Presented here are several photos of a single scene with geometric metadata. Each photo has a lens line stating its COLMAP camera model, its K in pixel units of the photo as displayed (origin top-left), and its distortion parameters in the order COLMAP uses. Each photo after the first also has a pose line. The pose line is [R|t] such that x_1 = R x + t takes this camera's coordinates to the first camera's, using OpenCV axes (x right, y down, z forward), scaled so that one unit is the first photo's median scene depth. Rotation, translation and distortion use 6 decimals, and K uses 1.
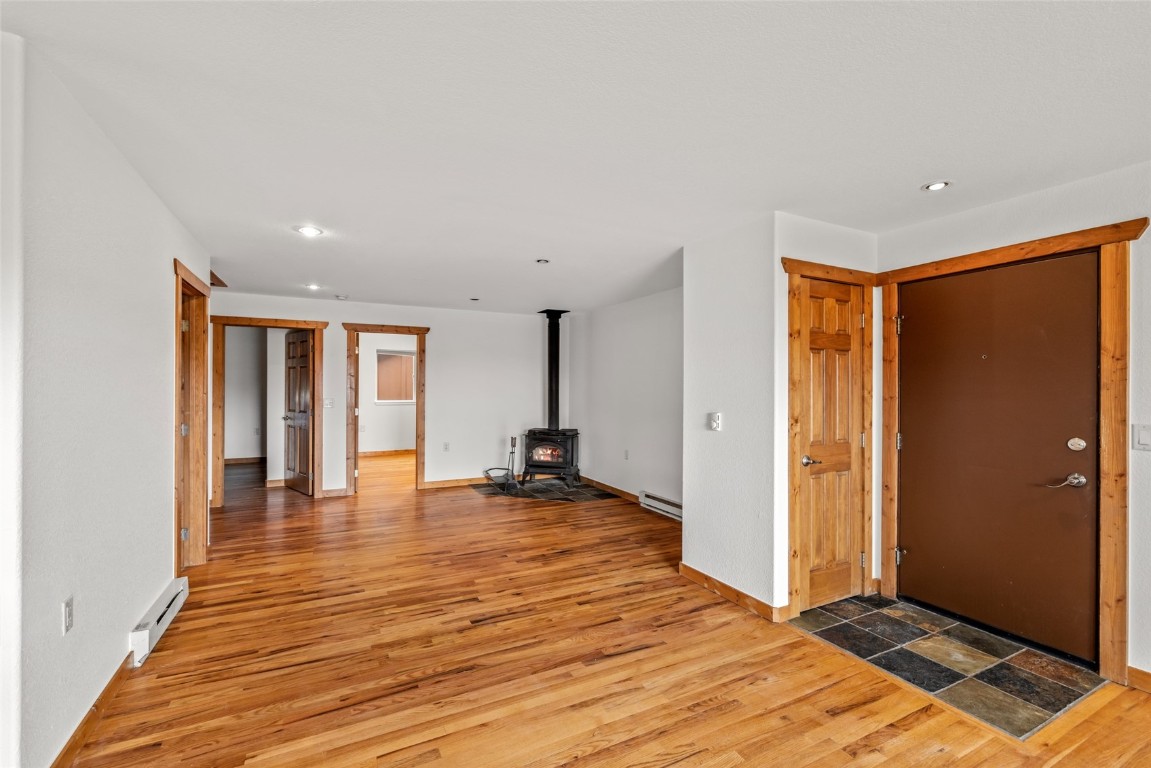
lens RADIAL K [[495.2, 0, 574.5], [0, 495.2, 383.3], [0, 0, 1]] dist [-0.002681, 0.001485]
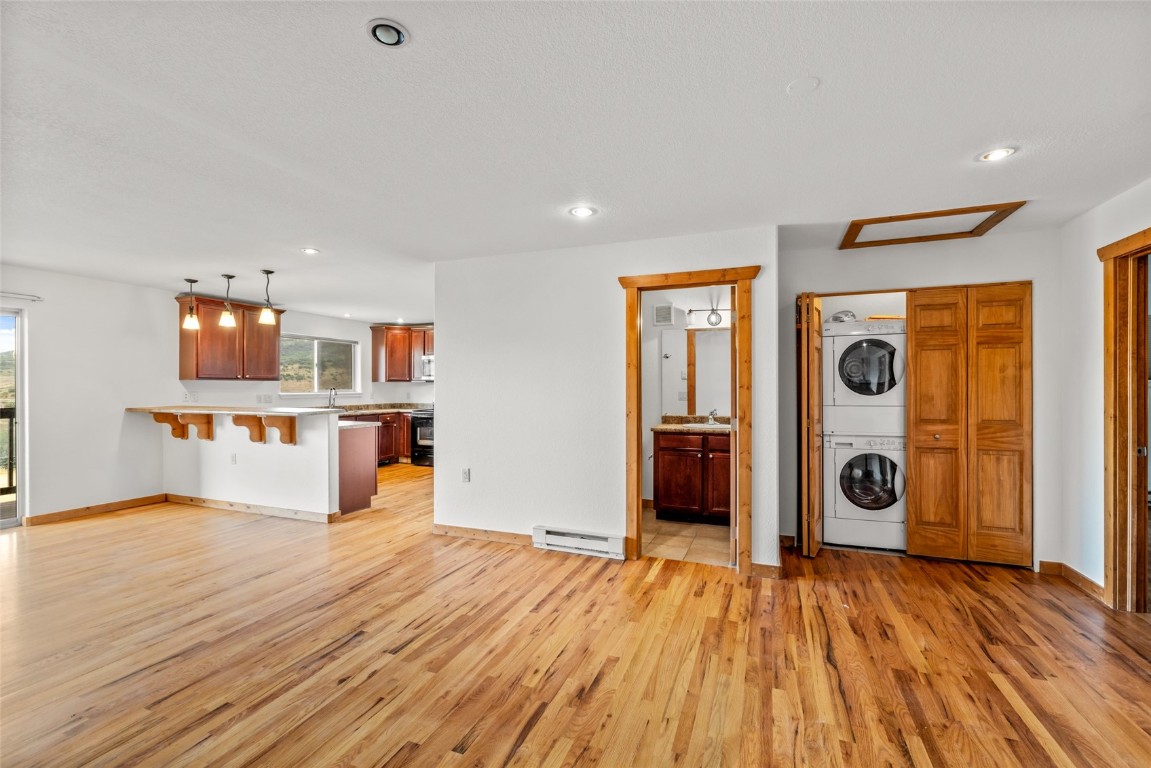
lens RADIAL K [[495.2, 0, 572.6], [0, 495.2, 385.6], [0, 0, 1]] dist [-0.002681, 0.001485]
pose [[-0.750357, -0.005635, -0.661008, 0.105833], [0.000802, 0.999955, -0.009435, 0.033781], [0.661032, -0.007610, -0.750319, 1.865513]]
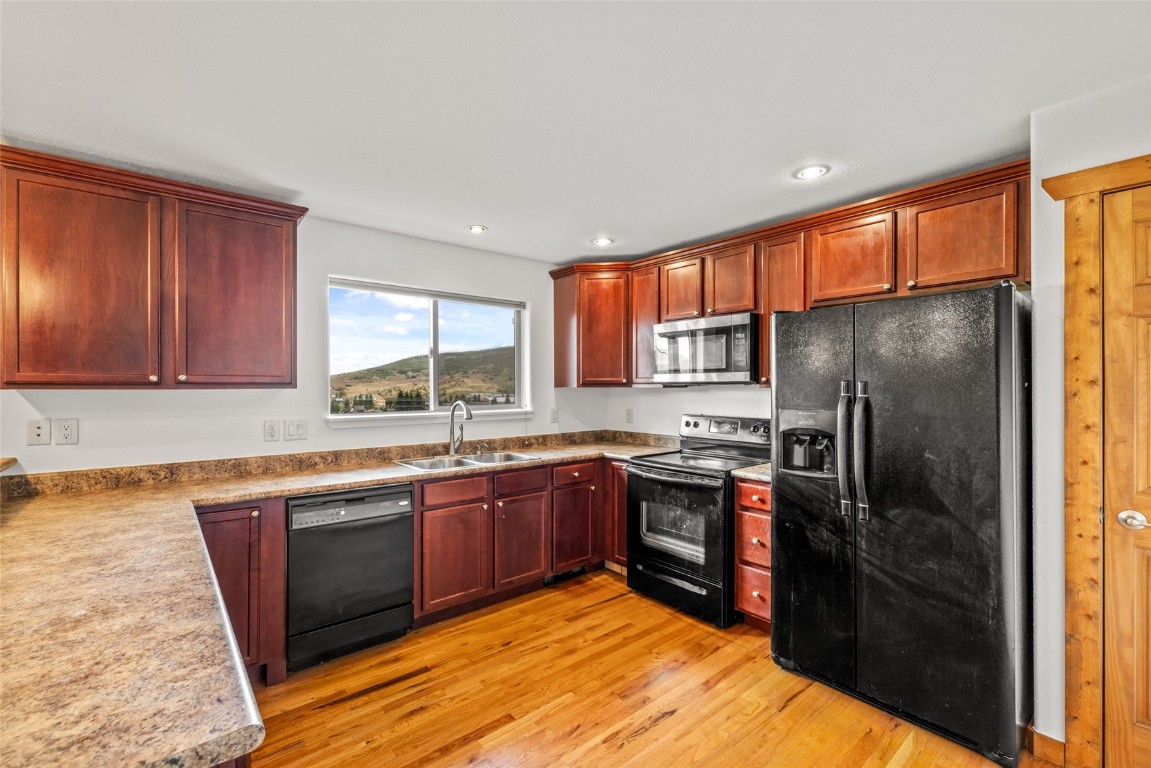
lens RADIAL K [[495.2, 0, 573.2], [0, 495.2, 388.9], [0, 0, 1]] dist [-0.002681, 0.001485]
pose [[-0.974650, -0.000162, -0.223734, -0.657668], [0.000834, 0.999990, -0.004357, -0.004717], [0.223732, -0.004433, -0.974641, 0.299931]]
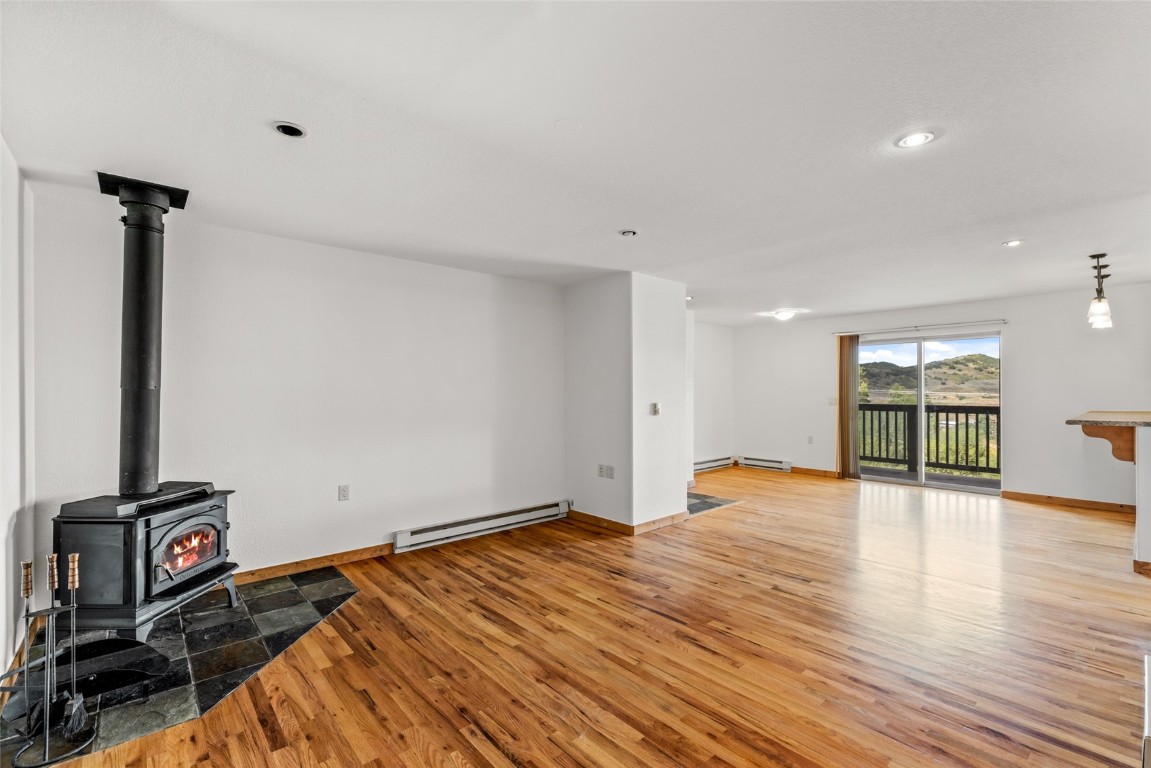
lens RADIAL K [[495.2, 0, 576.0], [0, 495.2, 387.6], [0, 0, 1]] dist [-0.002681, 0.001485]
pose [[-0.245334, 0.005629, 0.969422, -1.168519], [-0.002729, 0.999975, -0.006498, 0.026126], [-0.969435, -0.004240, -0.245312, 1.757359]]
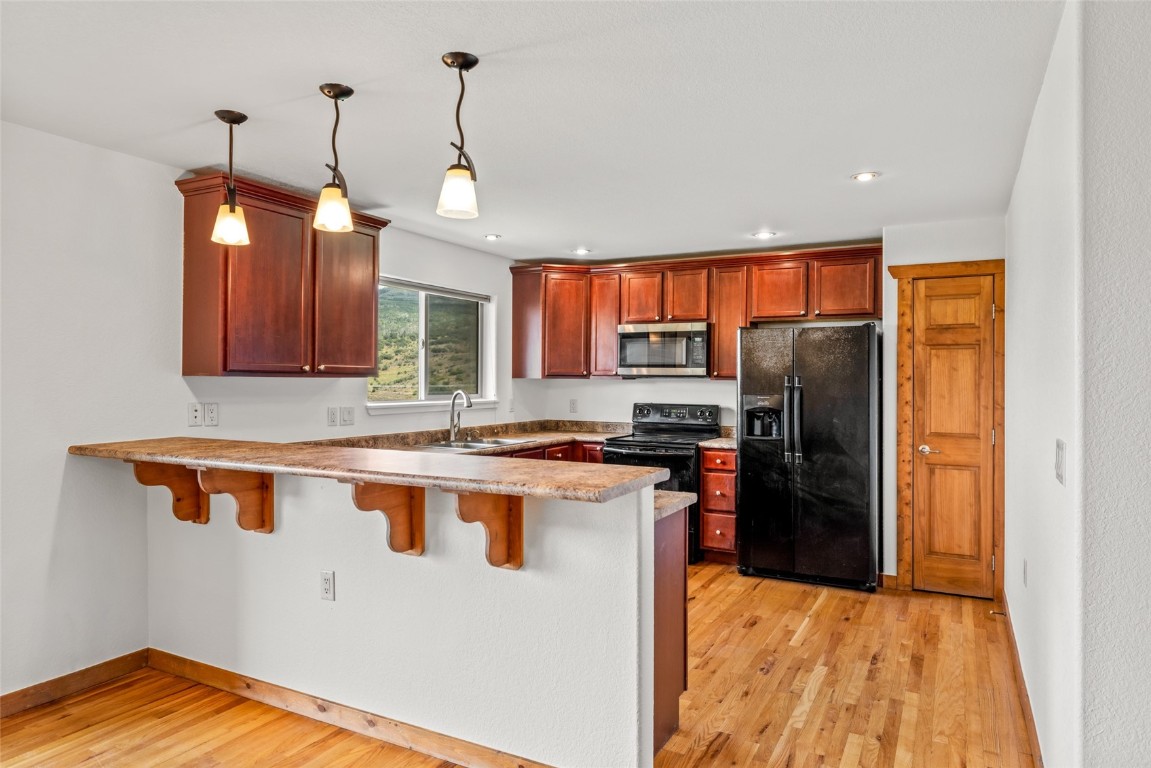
lens RADIAL K [[724.8, 0, 564.4], [0, 724.8, 376.0], [0, 0, 1]] dist [0.005086, 0.001121]
pose [[-0.823638, -0.011309, -0.567003, 0.142209], [-0.005249, 0.999910, -0.012320, 0.003388], [0.567091, -0.007171, -0.823624, 0.752422]]
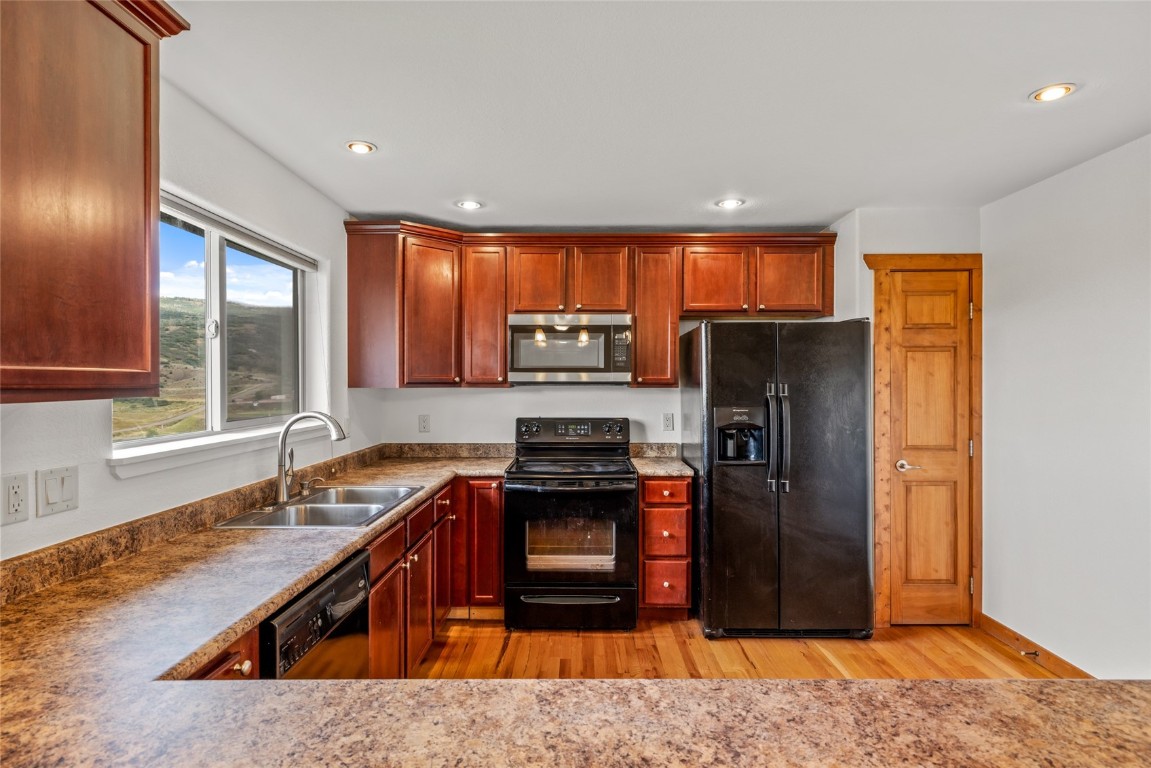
lens RADIAL K [[592.1, 0, 571.9], [0, 592.1, 384.7], [0, 0, 1]] dist [-0.000026, -0.001168]
pose [[-0.463574, 0.001274, -0.886057, -0.100382], [0.006303, 0.999978, -0.001859, -0.016205], [0.886036, -0.006446, -0.463572, -0.132641]]
